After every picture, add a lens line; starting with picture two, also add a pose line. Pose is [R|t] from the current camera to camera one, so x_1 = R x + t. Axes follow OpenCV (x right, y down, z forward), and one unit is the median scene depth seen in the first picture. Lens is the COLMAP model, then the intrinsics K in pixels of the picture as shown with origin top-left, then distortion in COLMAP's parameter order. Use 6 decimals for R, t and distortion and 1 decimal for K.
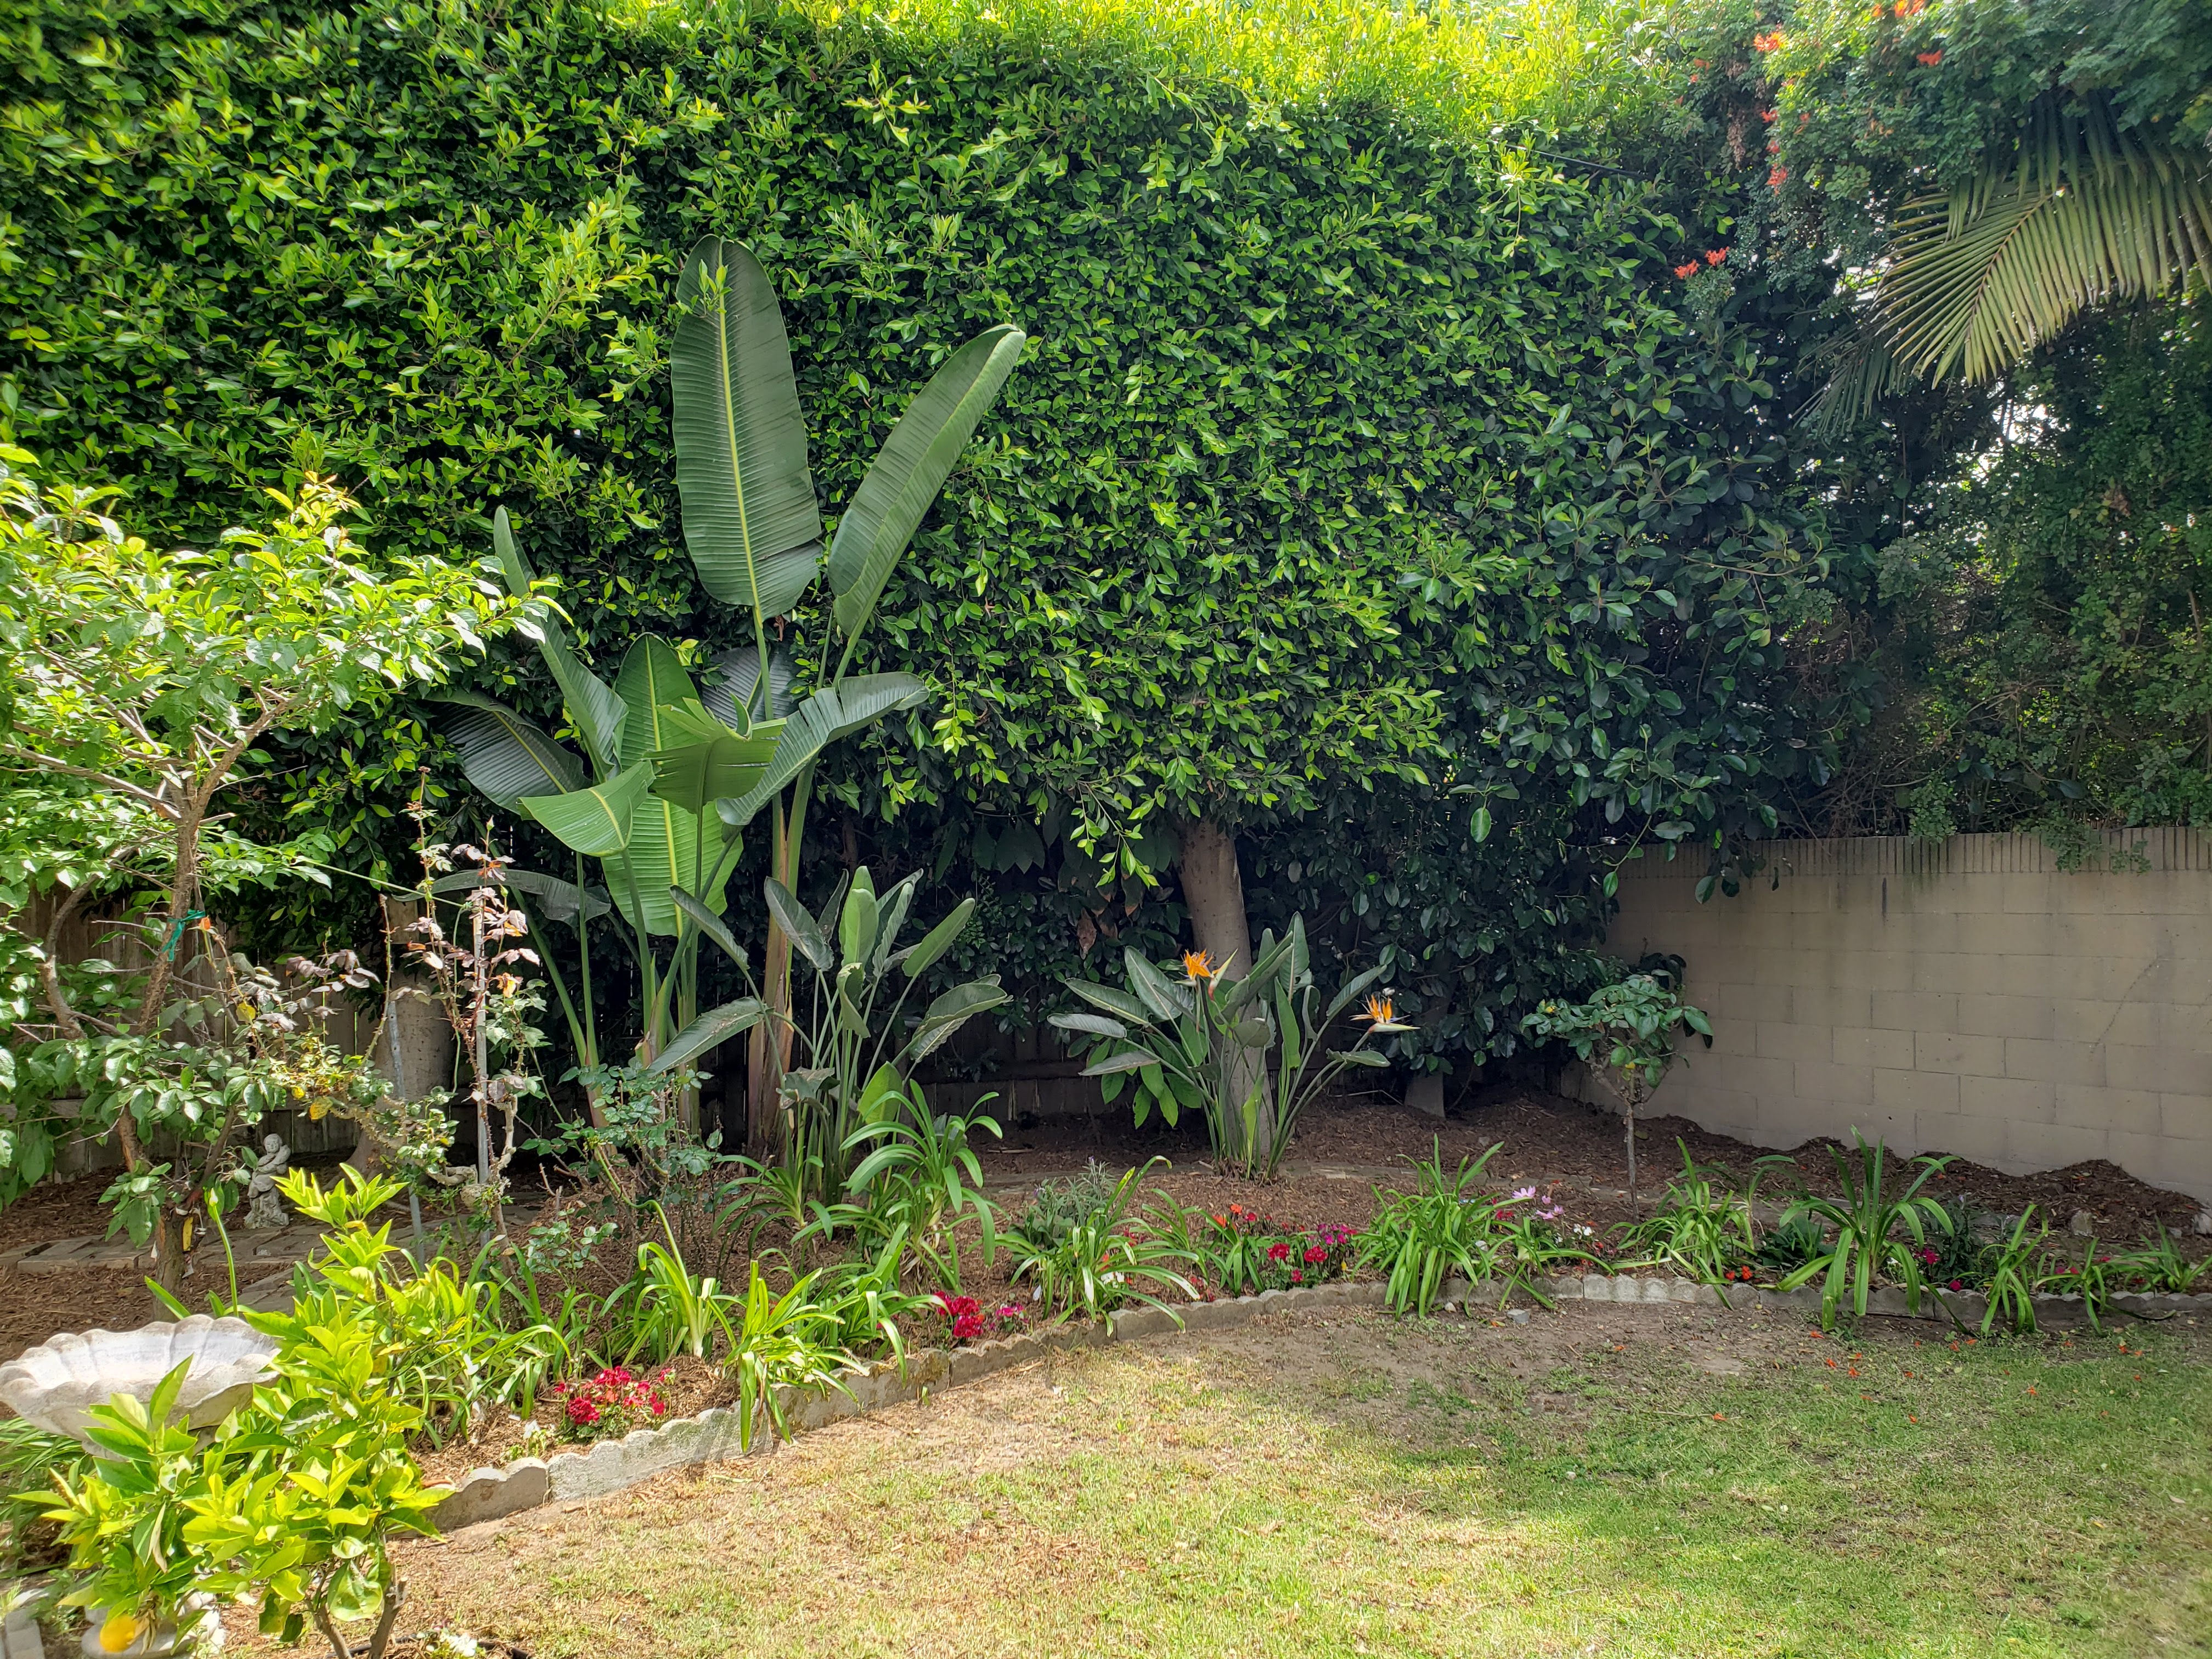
lens RADIAL K [[1686.4, 0, 1106.0], [0, 1686.4, 829.5], [0, 0, 1]] dist [-0.021996, -0.002088]
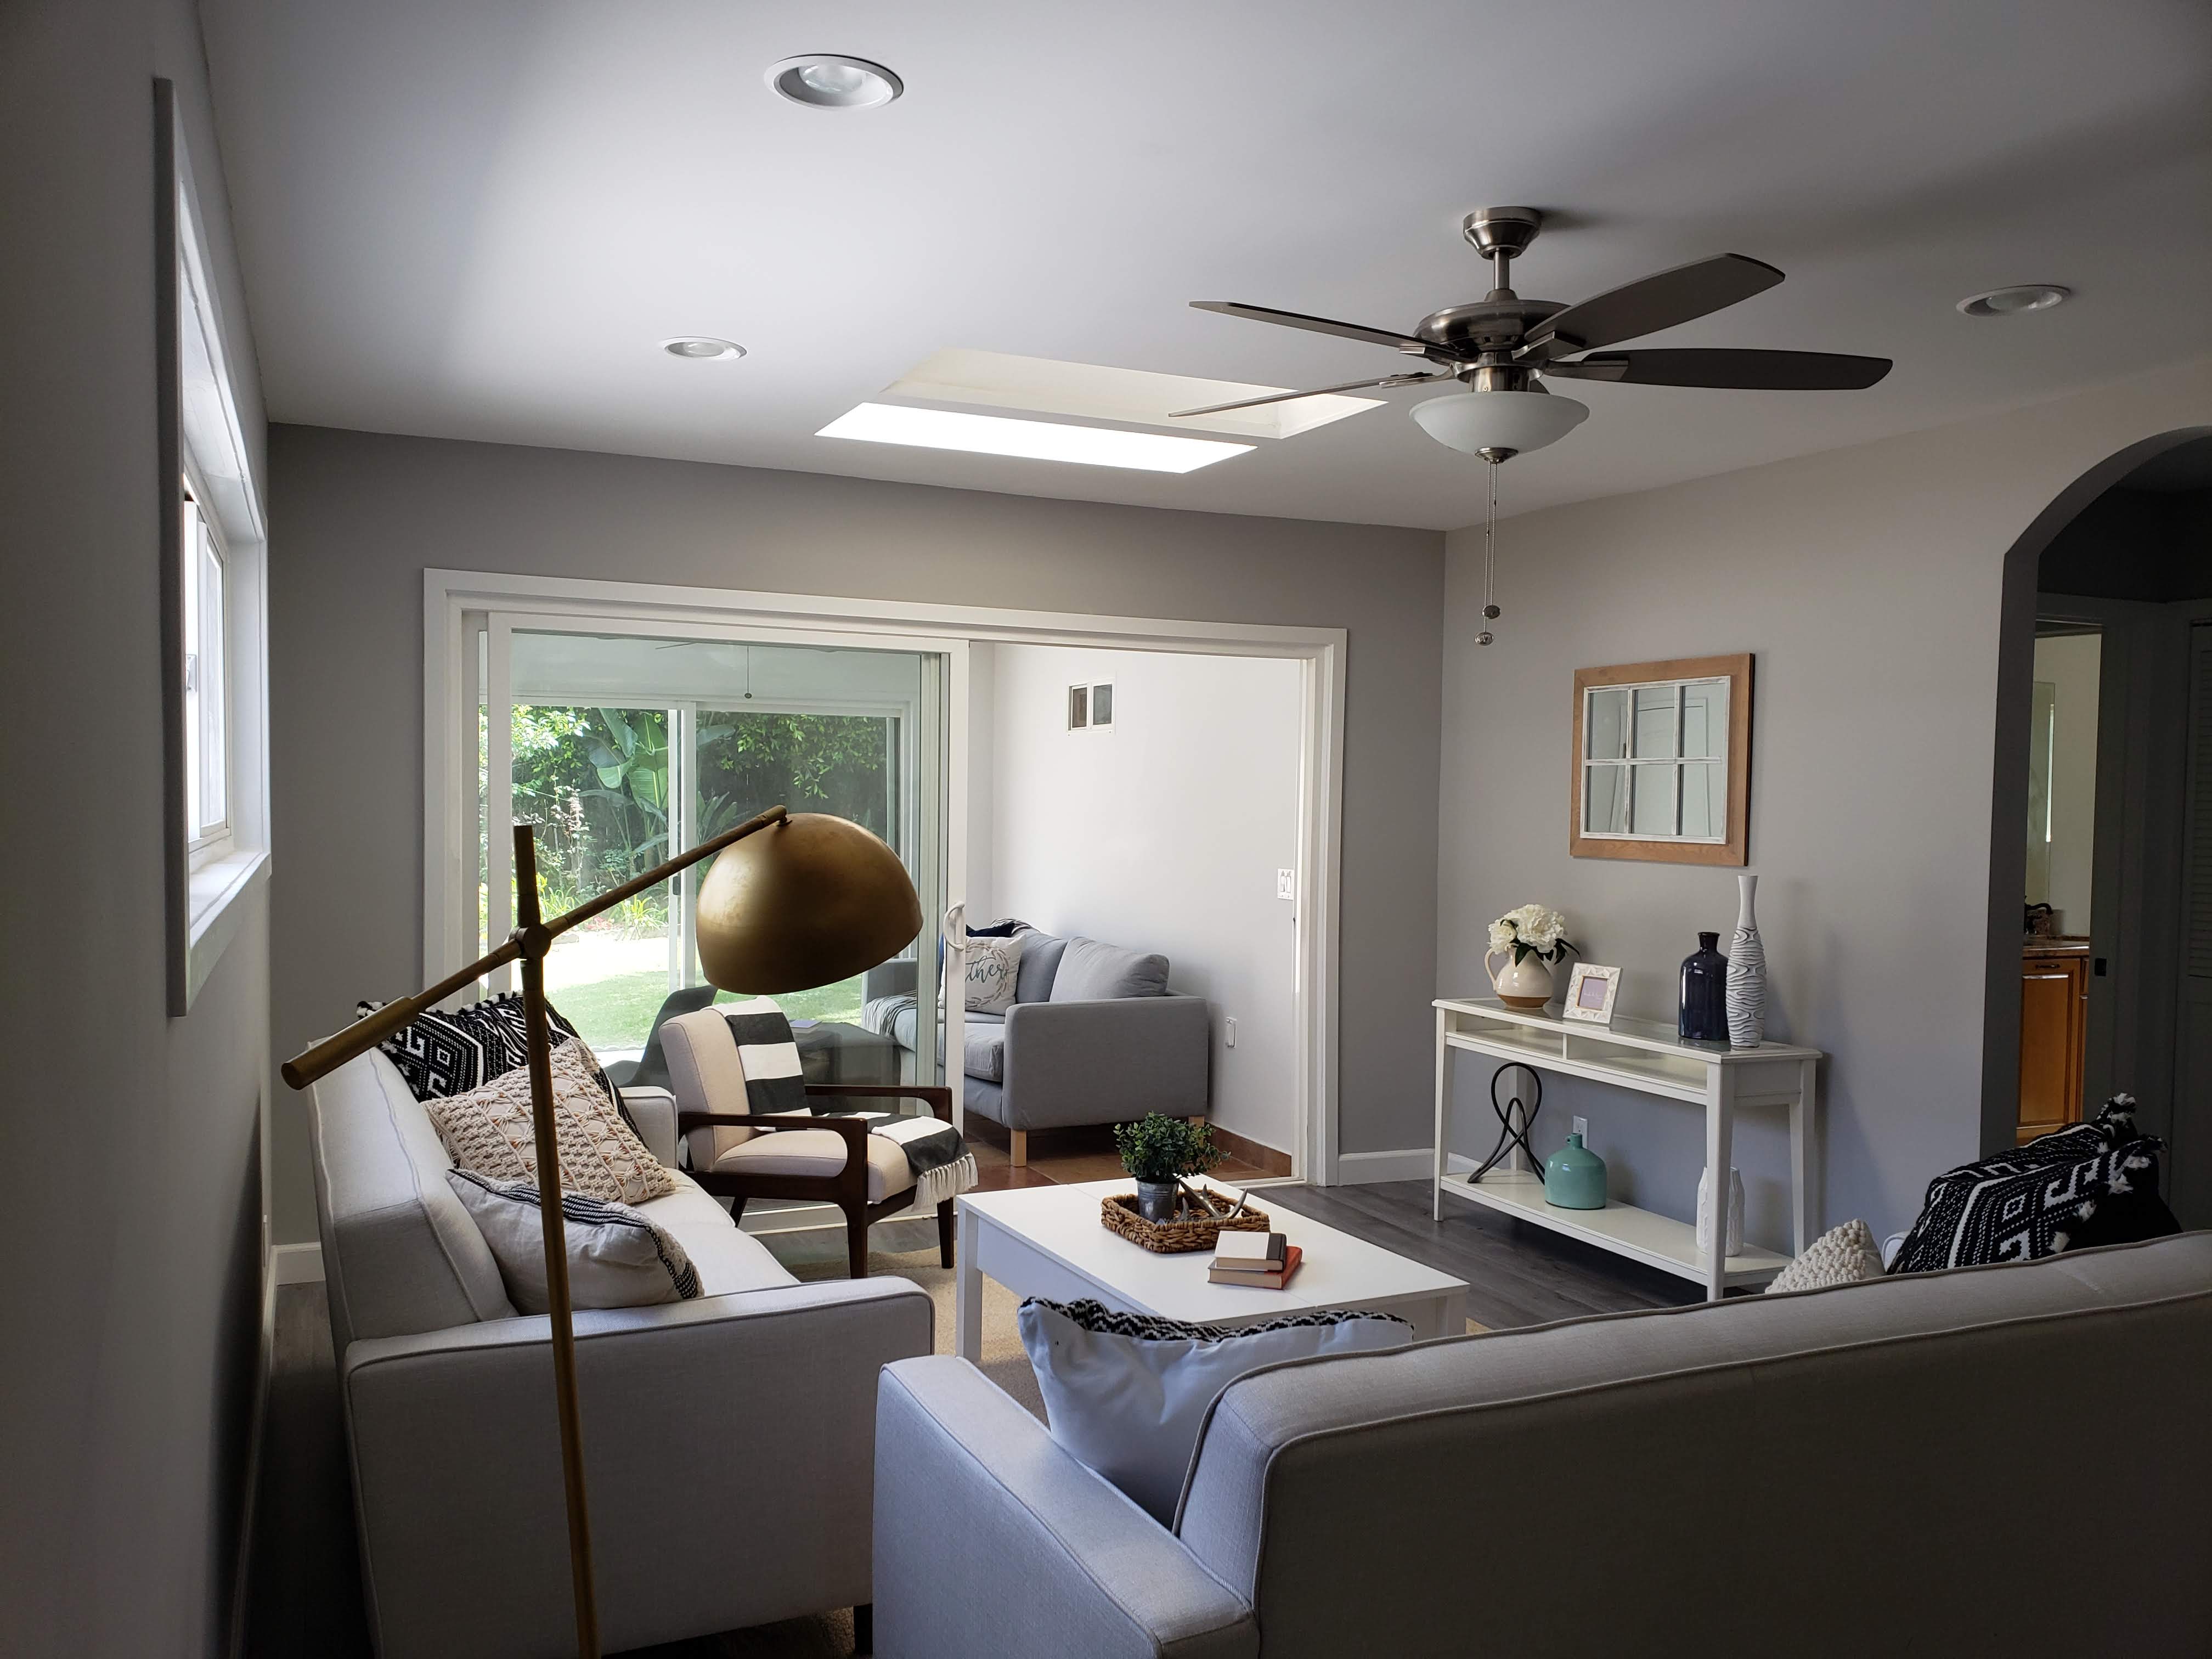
lens RADIAL K [[1686.4, 0, 1106.0], [0, 1686.4, 829.5], [0, 0, 1]] dist [-0.021996, -0.002088]
pose [[0.986149, 0.014614, -0.165219, 1.271681], [-0.005076, 0.998303, 0.058005, -0.105492], [0.165787, -0.056363, 0.984550, -2.241110]]
